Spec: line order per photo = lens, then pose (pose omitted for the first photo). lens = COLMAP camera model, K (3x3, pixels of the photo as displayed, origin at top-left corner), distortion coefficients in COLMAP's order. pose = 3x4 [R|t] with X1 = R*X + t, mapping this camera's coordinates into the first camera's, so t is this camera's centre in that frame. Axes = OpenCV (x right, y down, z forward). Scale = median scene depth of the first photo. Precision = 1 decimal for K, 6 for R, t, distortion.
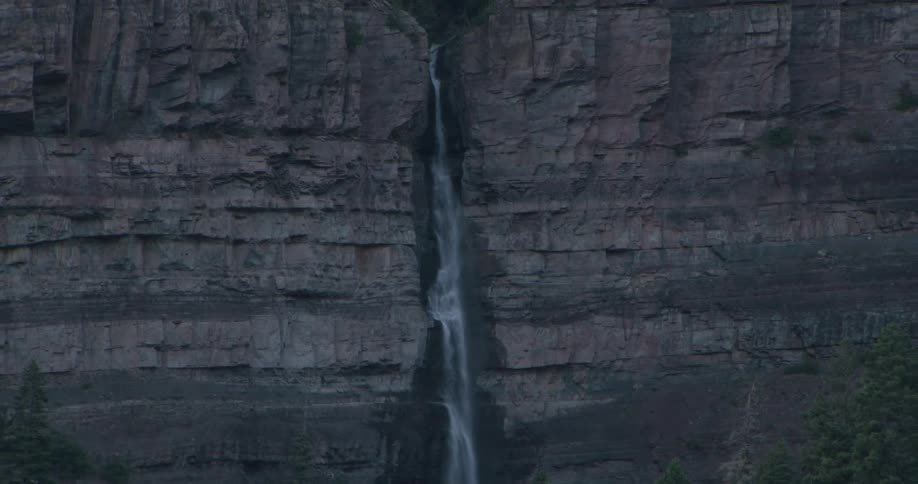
lens RADIAL K [[2573.0, 0, 459.6], [0, 2573.0, 243.2], [0, 0, 1]] dist [0.152343, 0.000000]
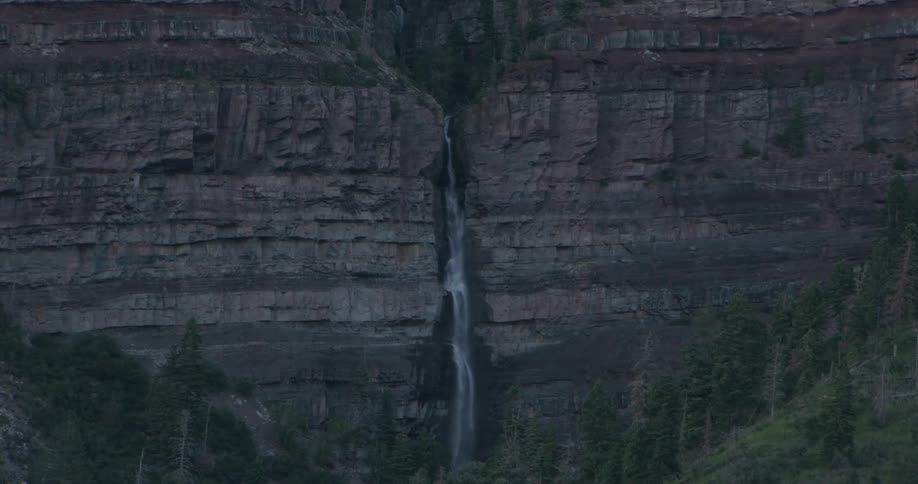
lens RADIAL K [[2573.0, 0, 458.7], [0, 2573.0, 241.4], [0, 0, 1]] dist [0.152343, 0.000000]
pose [[0.999979, 0.000526, -0.006494, 0.007514], [-0.000492, 0.999986, 0.005227, -0.008692], [0.006496, -0.005224, 0.999965, -0.571177]]
